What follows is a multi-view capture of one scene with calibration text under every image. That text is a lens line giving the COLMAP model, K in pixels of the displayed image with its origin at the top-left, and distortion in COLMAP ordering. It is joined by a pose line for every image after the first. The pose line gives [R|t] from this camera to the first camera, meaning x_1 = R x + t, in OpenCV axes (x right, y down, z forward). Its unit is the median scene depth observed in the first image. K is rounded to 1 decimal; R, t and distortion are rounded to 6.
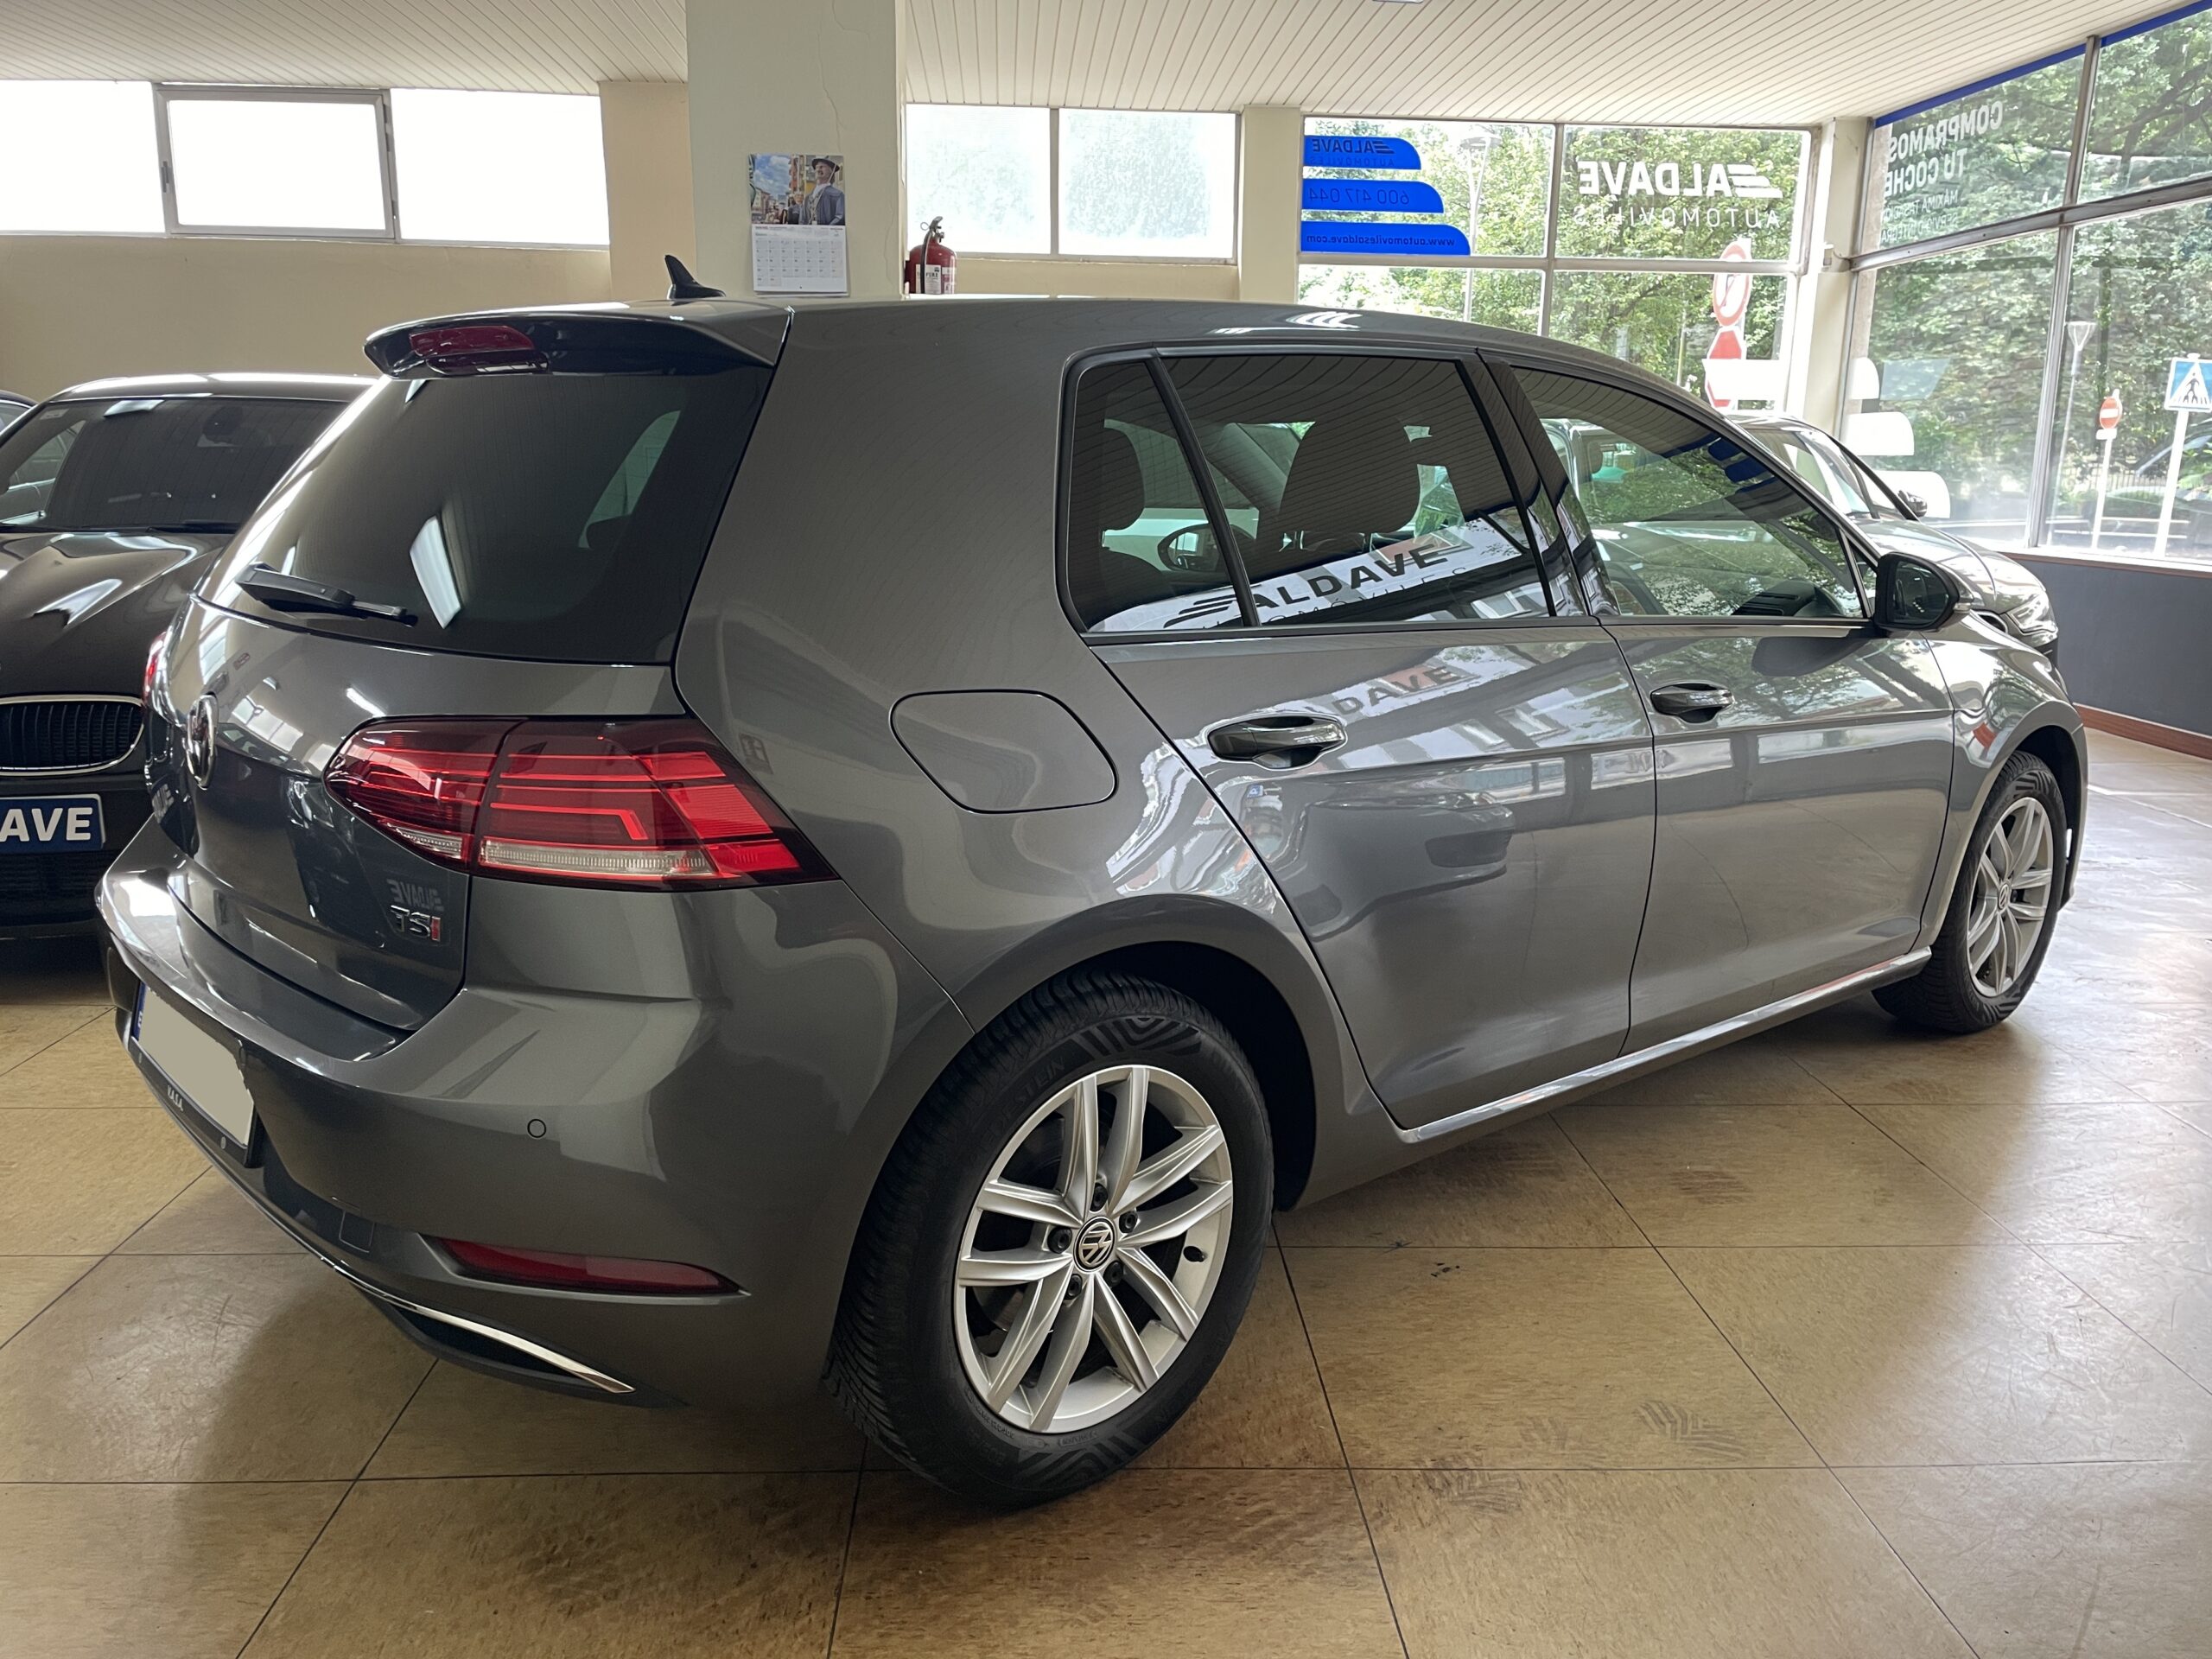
lens RADIAL K [[1682.7, 0, 1106.0], [0, 1682.7, 829.5], [0, 0, 1]] dist [0.117023, -0.148117]
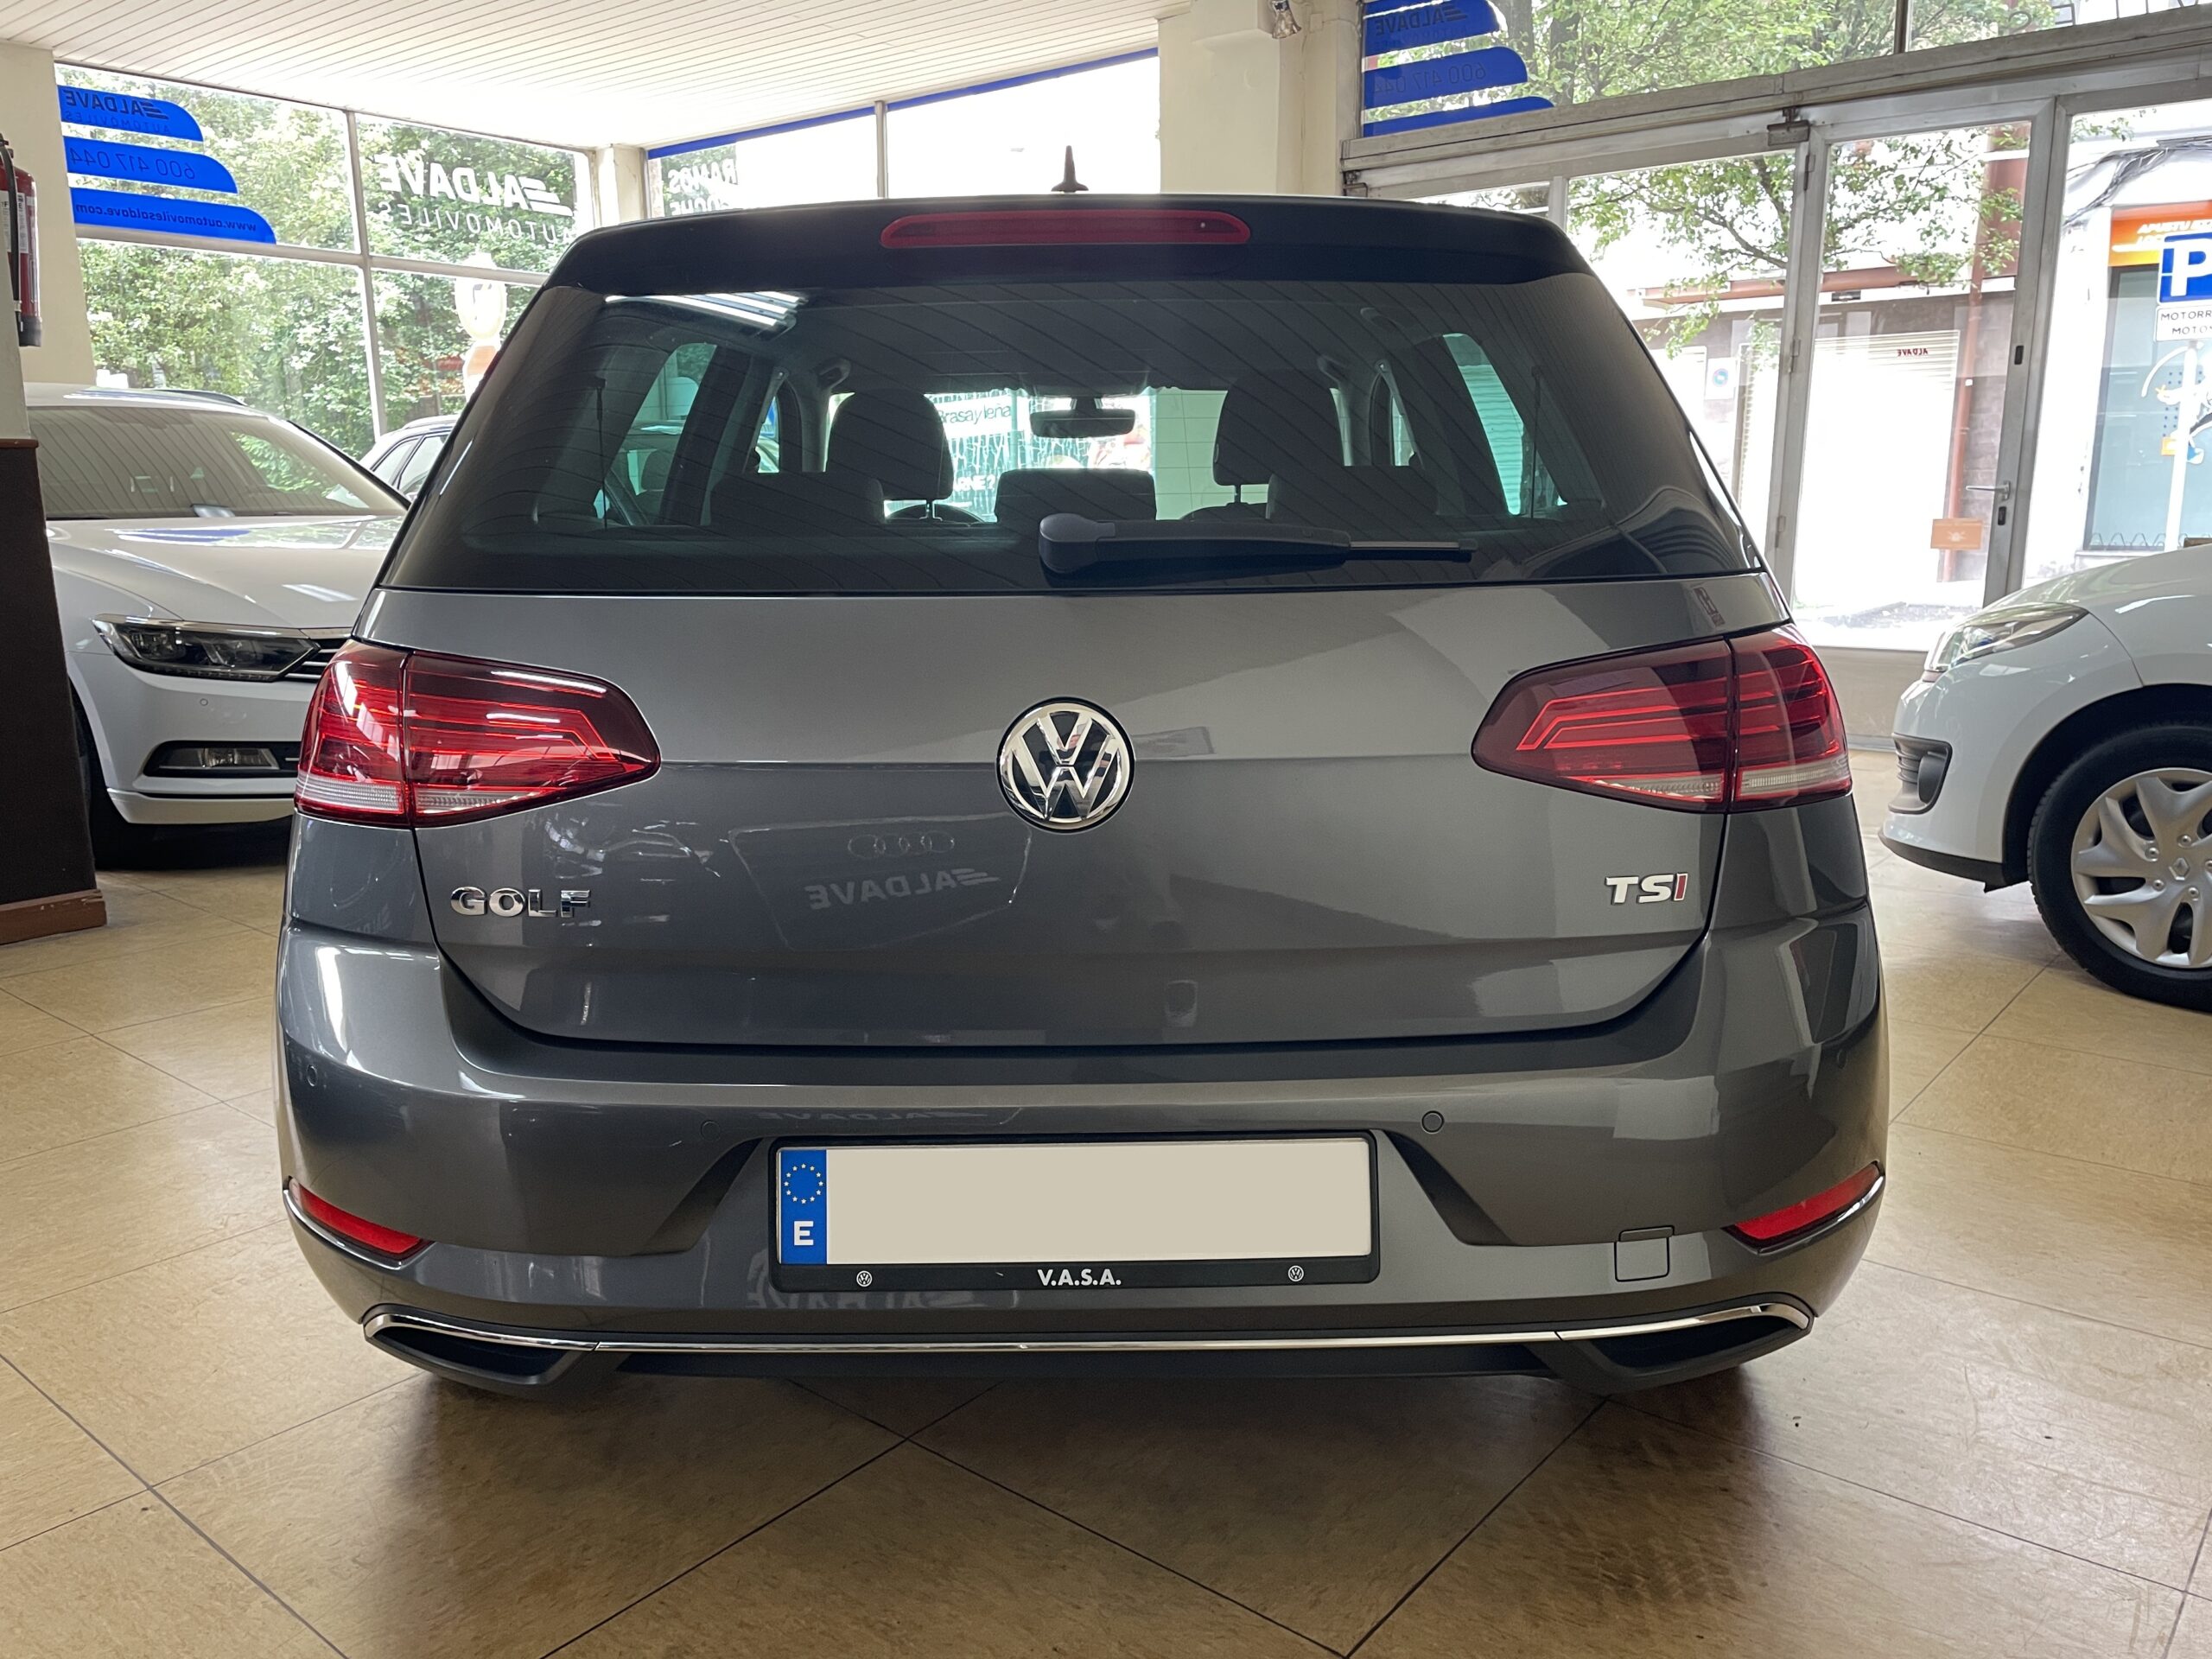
lens RADIAL K [[1682.7, 0, 1106.0], [0, 1682.7, 829.5], [0, 0, 1]] dist [0.117023, -0.148117]
pose [[0.676106, -0.169536, 0.717034, -0.192707], [0.180807, 0.981588, 0.061601, -0.012708], [-0.714275, 0.087996, 0.694311, 0.093169]]
